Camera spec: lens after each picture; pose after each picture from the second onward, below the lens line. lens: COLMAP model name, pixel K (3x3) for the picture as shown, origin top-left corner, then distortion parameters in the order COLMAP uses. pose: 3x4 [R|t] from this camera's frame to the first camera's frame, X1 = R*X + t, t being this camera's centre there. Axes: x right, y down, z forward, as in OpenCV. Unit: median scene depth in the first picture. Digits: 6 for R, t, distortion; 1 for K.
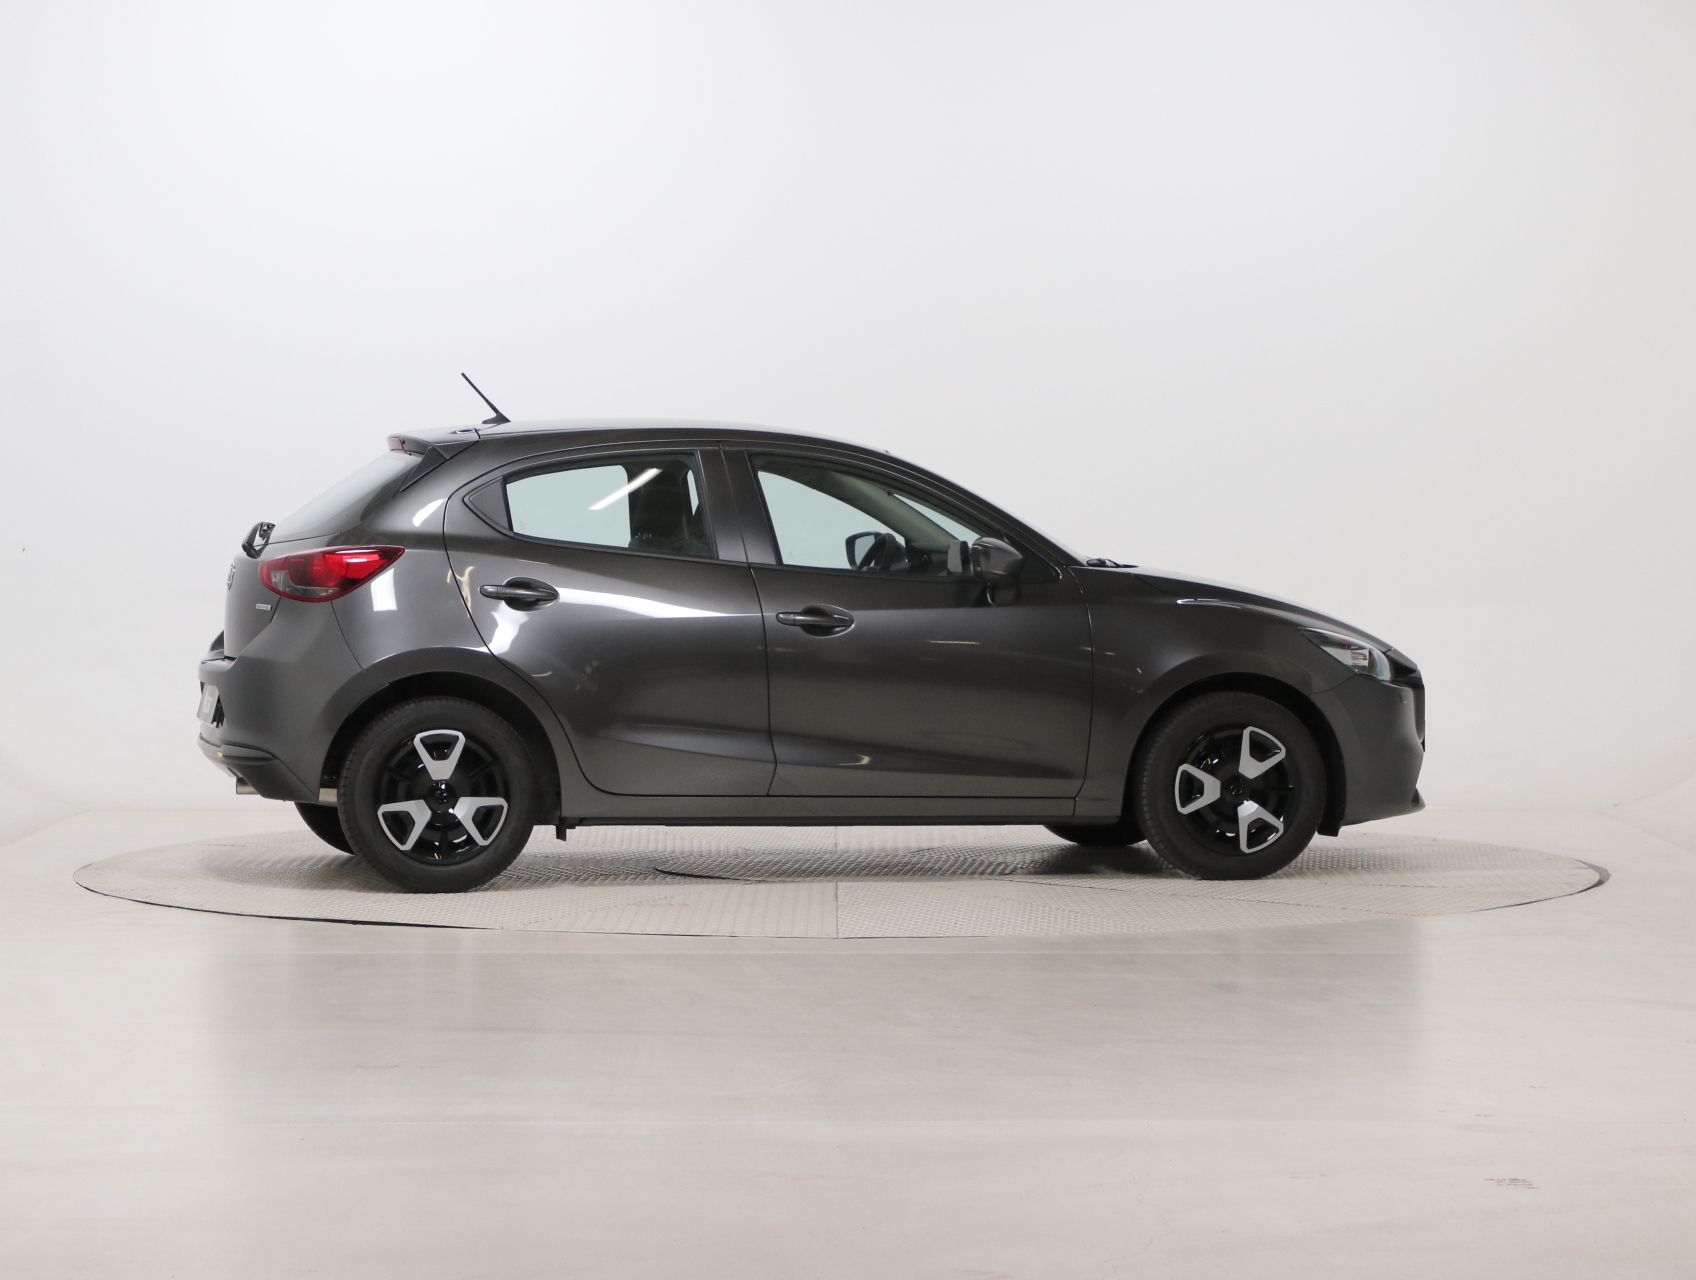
lens RADIAL K [[5242.1, 0, 848.0], [0, 5242.1, 640.0], [0, 0, 1]] dist [-0.170041, 0.820866]
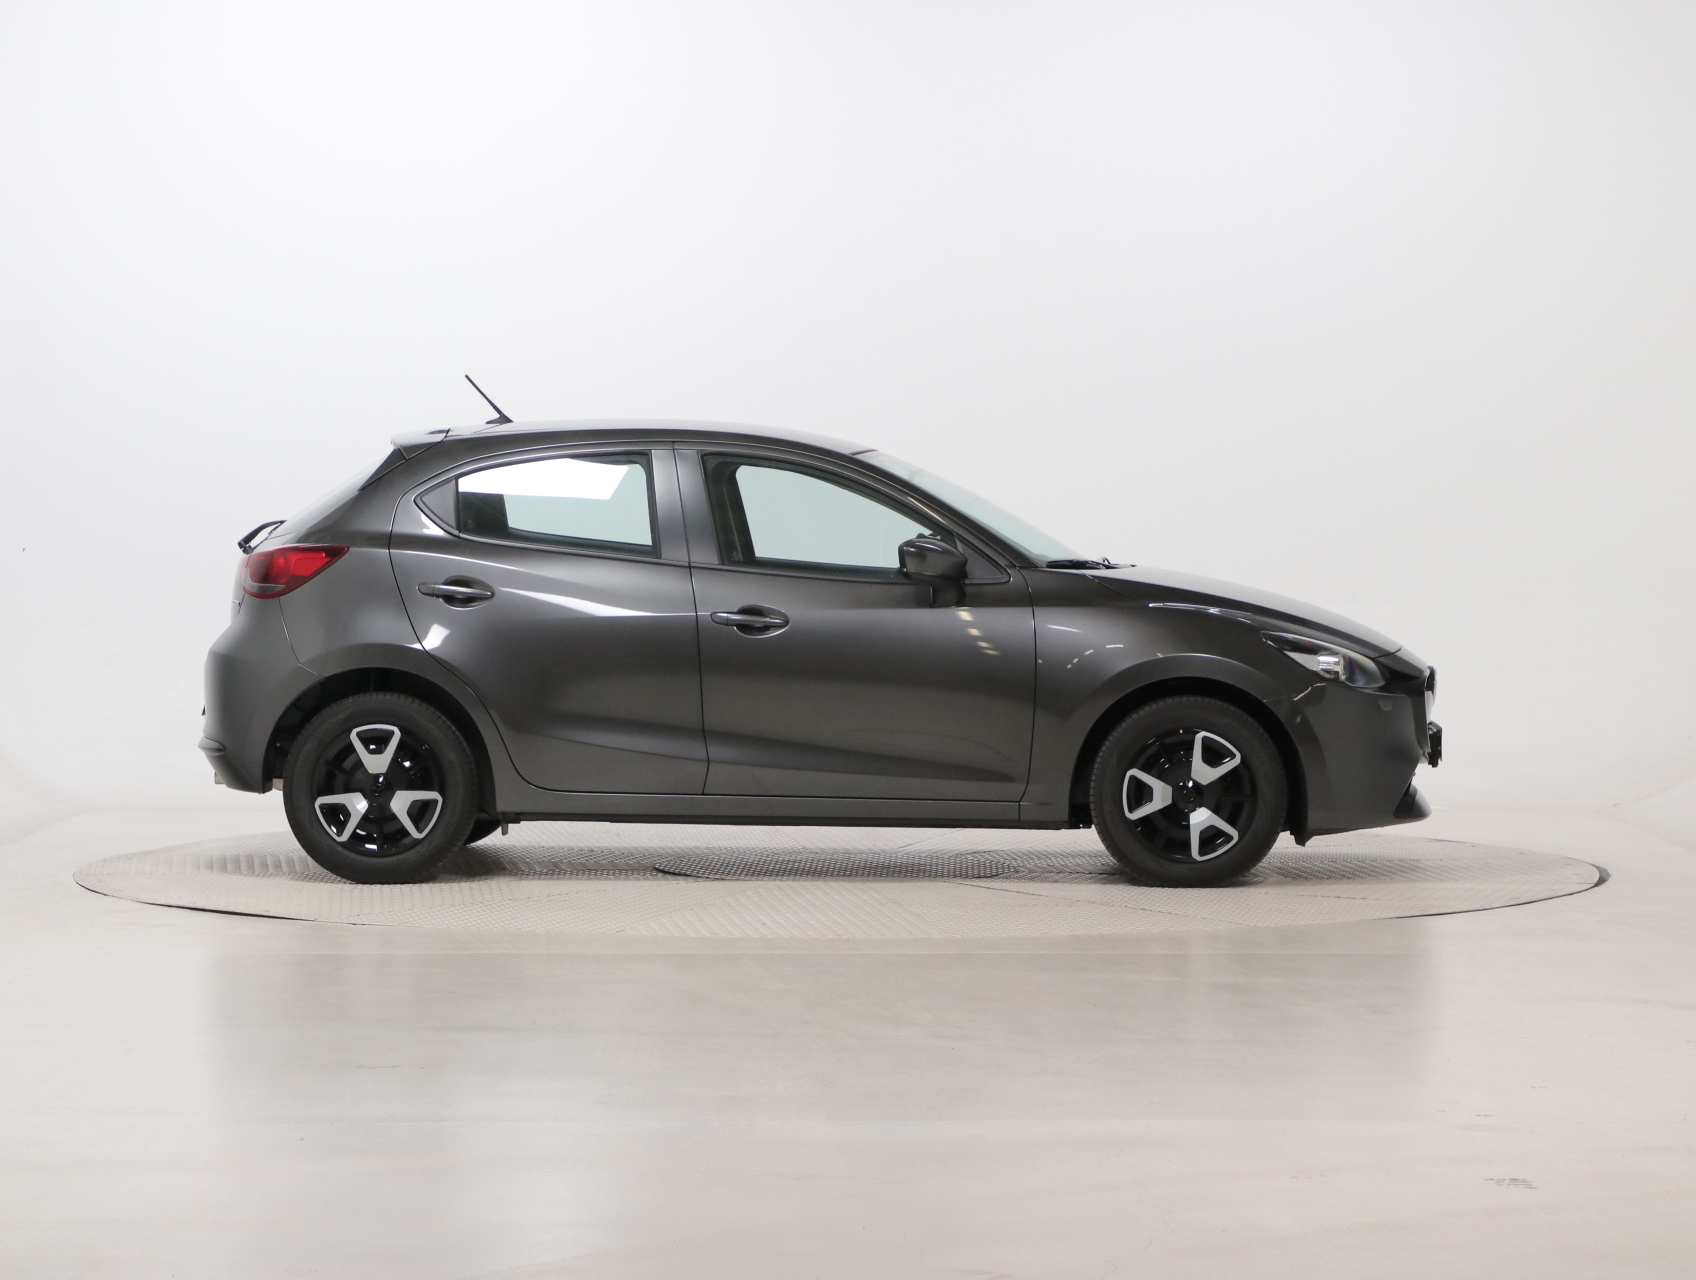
lens RADIAL K [[5242.1, 0, 848.0], [0, 5242.1, 640.0], [0, 0, 1]] dist [-0.170041, 0.820866]
pose [[0.964980, 0.008022, -0.262200, 0.270311], [-0.008355, 0.999965, -0.000155, 0.000119], [0.262190, 0.002340, 0.965013, 0.037288]]
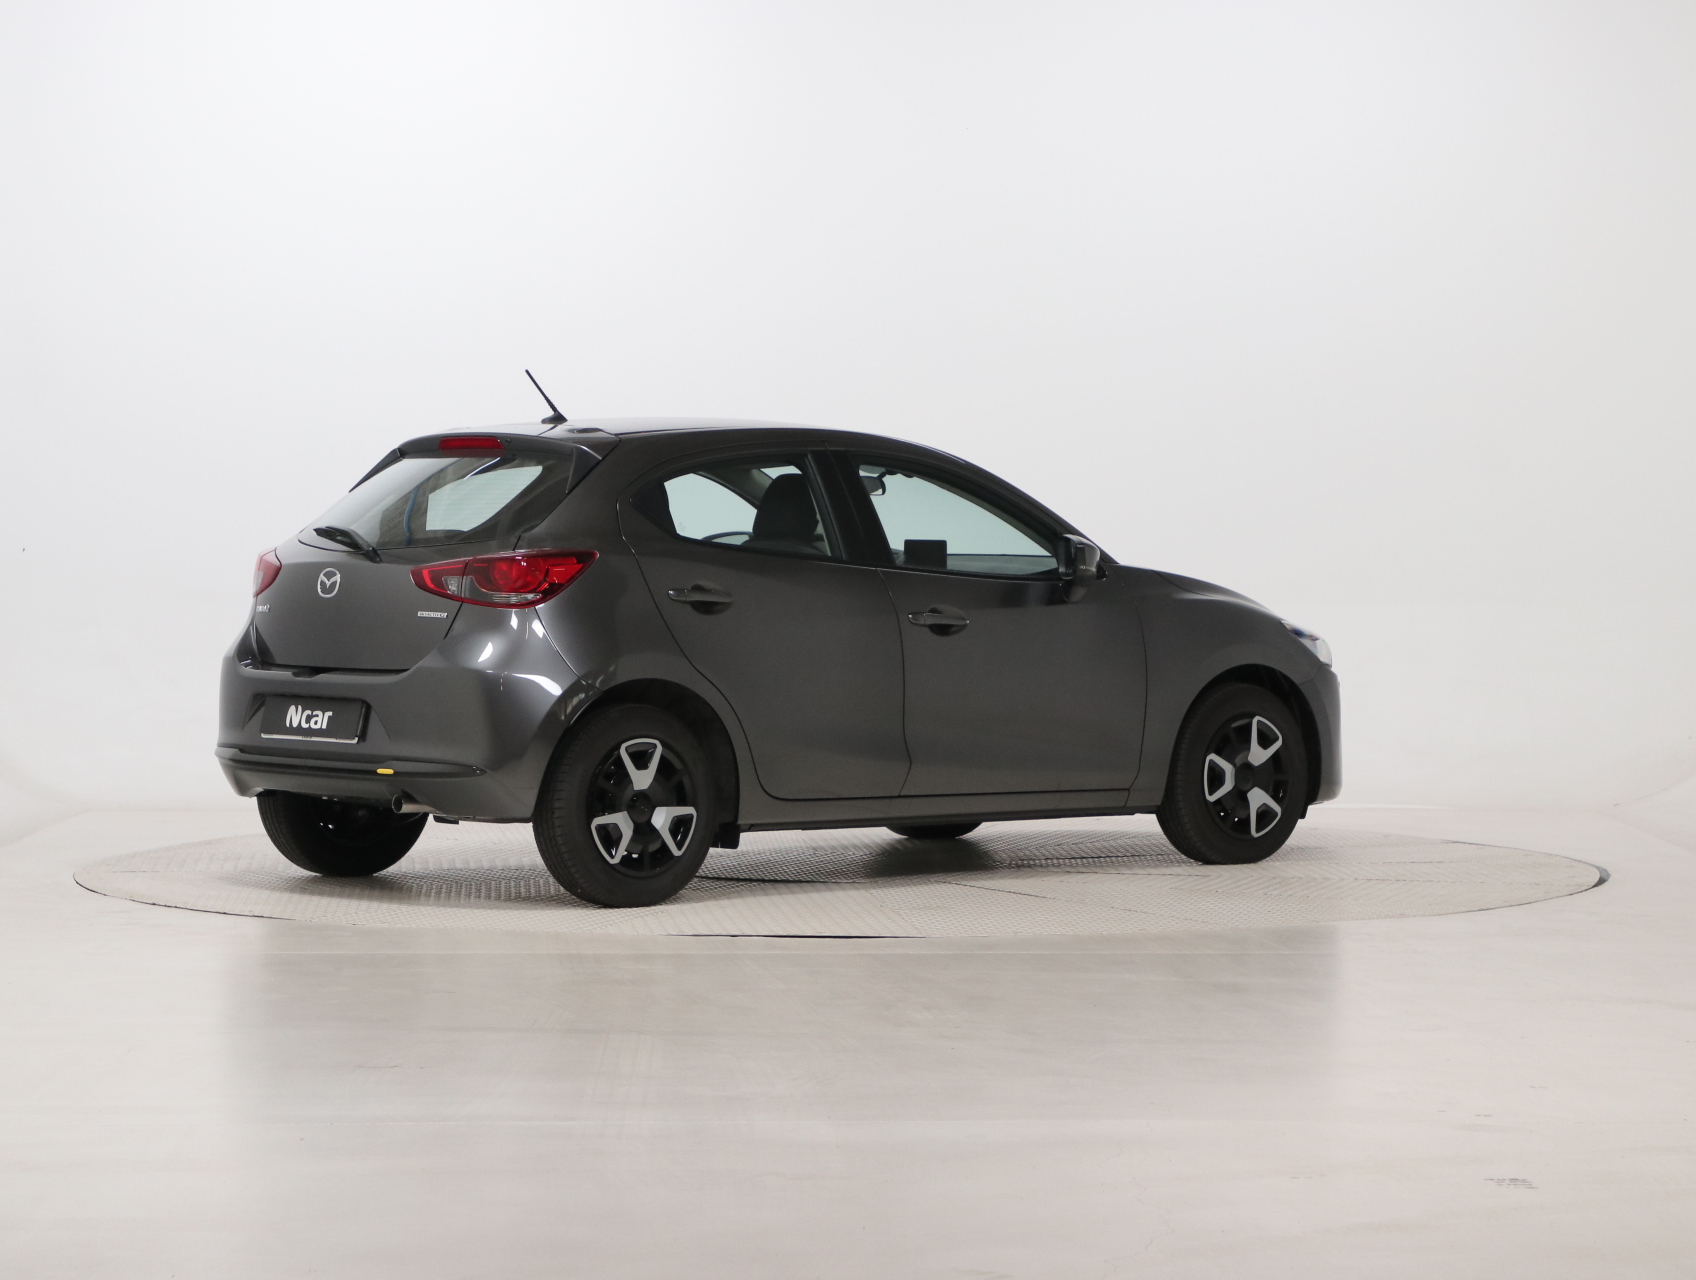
lens RADIAL K [[5242.1, 0, 848.0], [0, 5242.1, 640.0], [0, 0, 1]] dist [-0.170041, 0.820866]
pose [[0.879001, -0.017176, 0.476511, -0.491083], [0.017994, 0.999834, 0.002848, -0.002999], [-0.476481, 0.006071, 0.879164, 0.125079]]
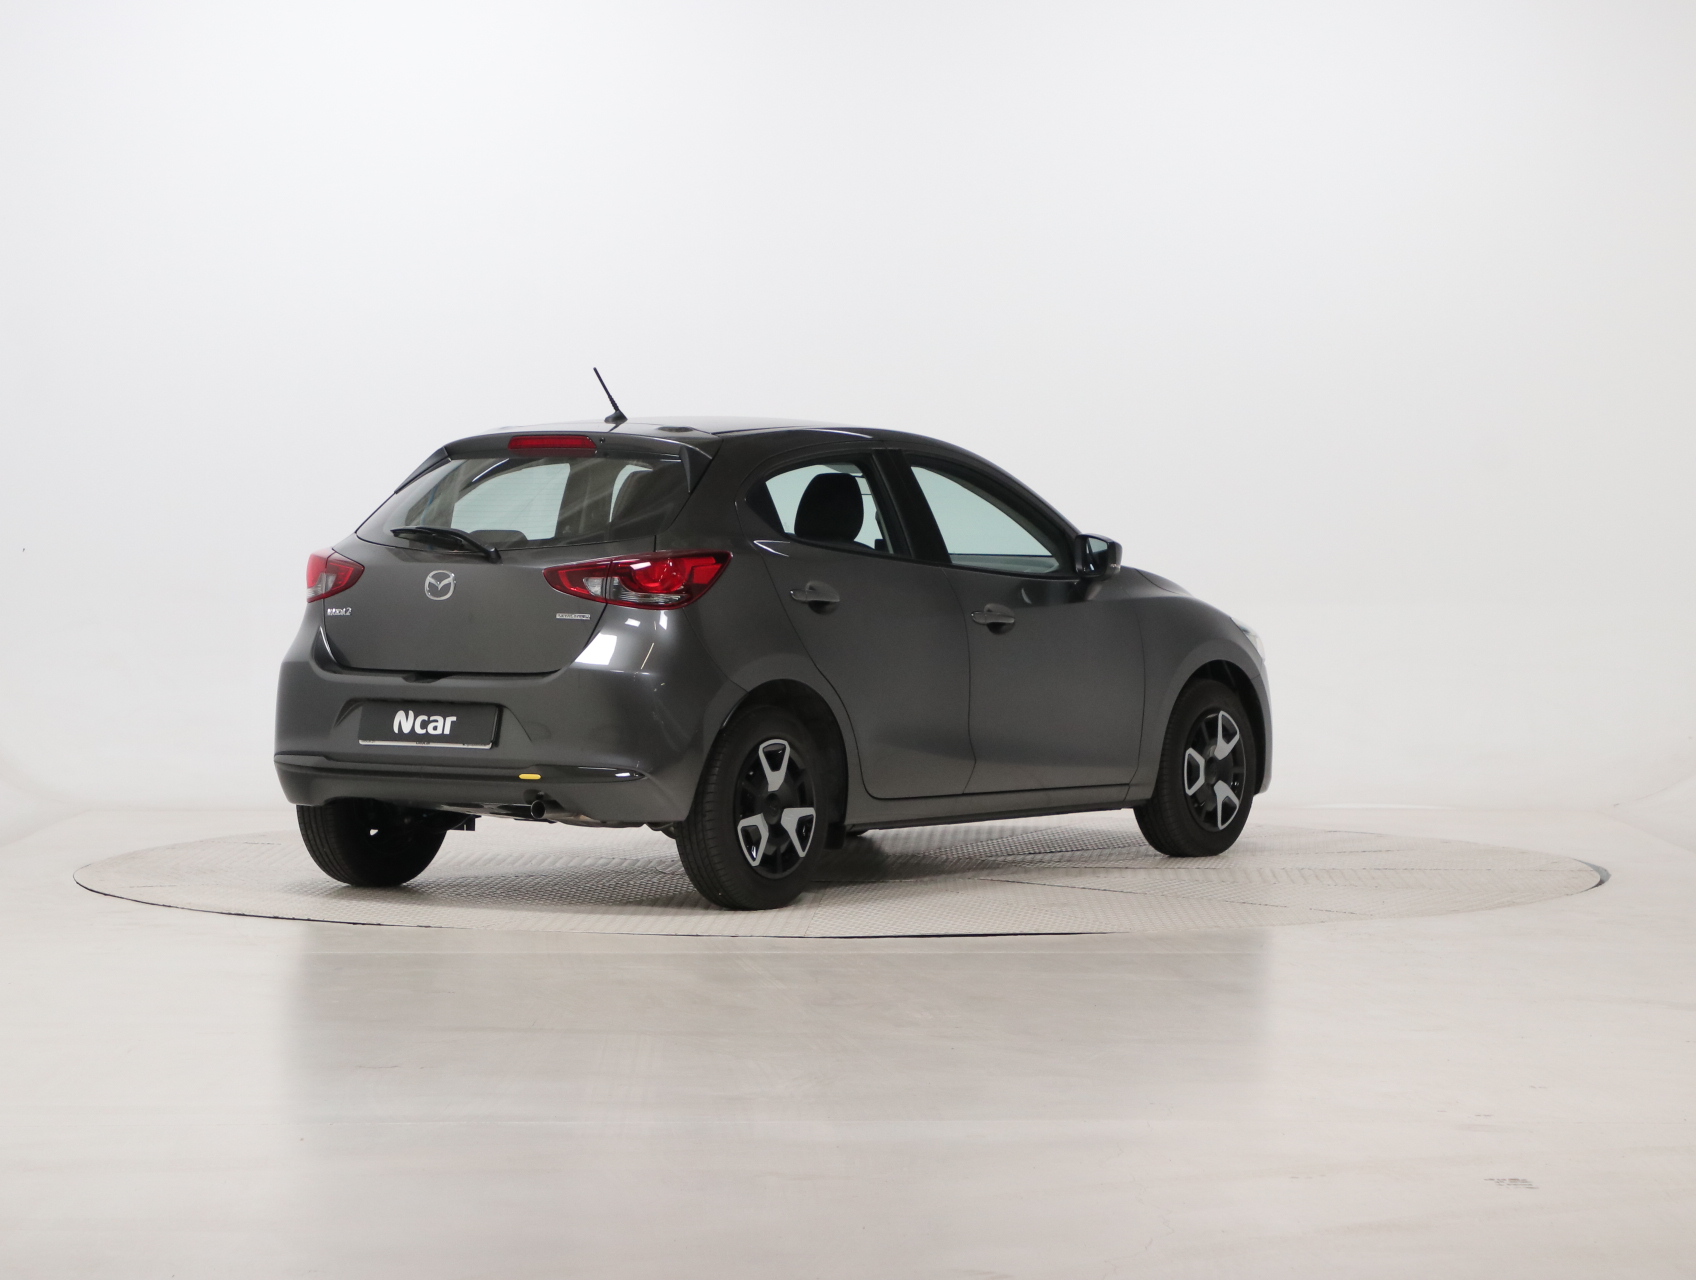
lens RADIAL K [[5242.1, 0, 848.0], [0, 5242.1, 640.0], [0, 0, 1]] dist [-0.170041, 0.820866]
pose [[0.729287, -0.024037, 0.683786, -0.704690], [0.025948, 0.999635, 0.007465, -0.007680], [-0.683716, 0.012299, 0.729644, 0.279018]]
